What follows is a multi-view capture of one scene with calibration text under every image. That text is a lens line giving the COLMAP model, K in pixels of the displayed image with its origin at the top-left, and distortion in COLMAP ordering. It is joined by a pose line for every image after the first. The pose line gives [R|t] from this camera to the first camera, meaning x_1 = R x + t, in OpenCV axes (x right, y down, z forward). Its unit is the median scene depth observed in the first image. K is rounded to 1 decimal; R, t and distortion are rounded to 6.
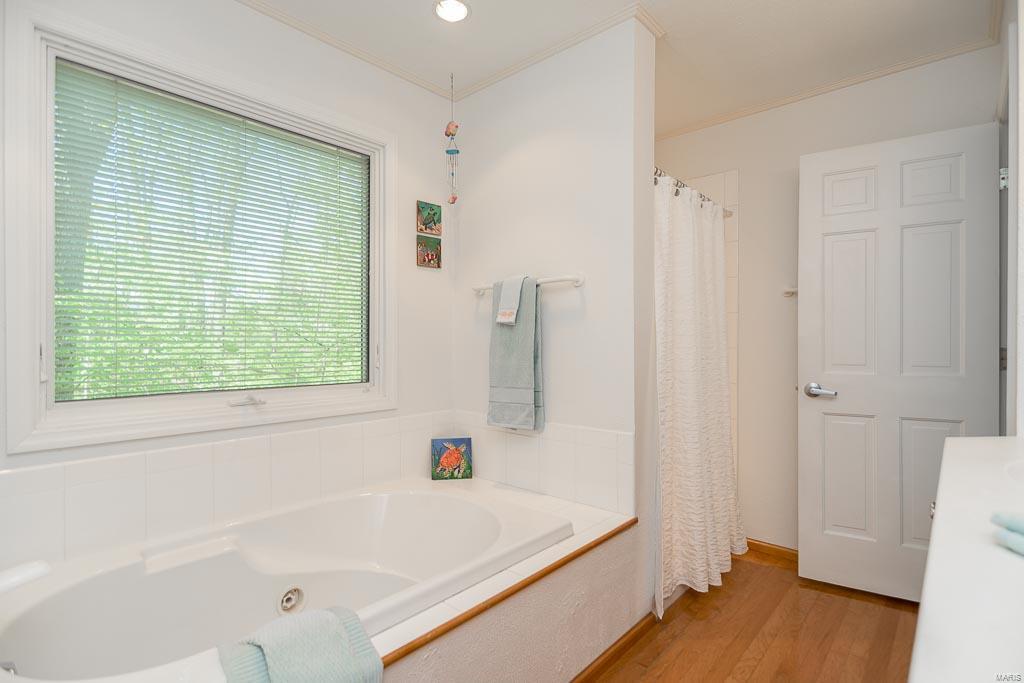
lens RADIAL K [[499.5, 0, 512.0], [0, 499.5, 341.5], [0, 0, 1]] dist [-0.000387, -0.000614]
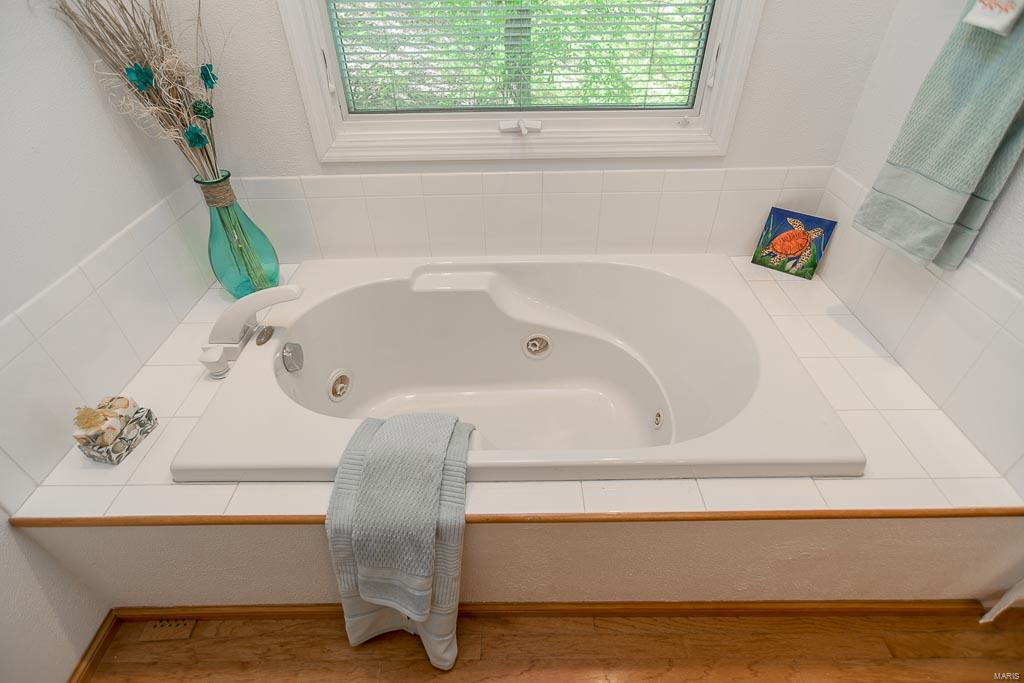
lens RADIAL K [[499.5, 0, 512.0], [0, 499.5, 341.5], [0, 0, 1]] dist [-0.000387, -0.000614]
pose [[0.665802, 0.459274, -0.588026, 0.095915], [0.015641, 0.779339, 0.626407, -0.102723], [0.745964, -0.426261, 0.511702, 0.343130]]
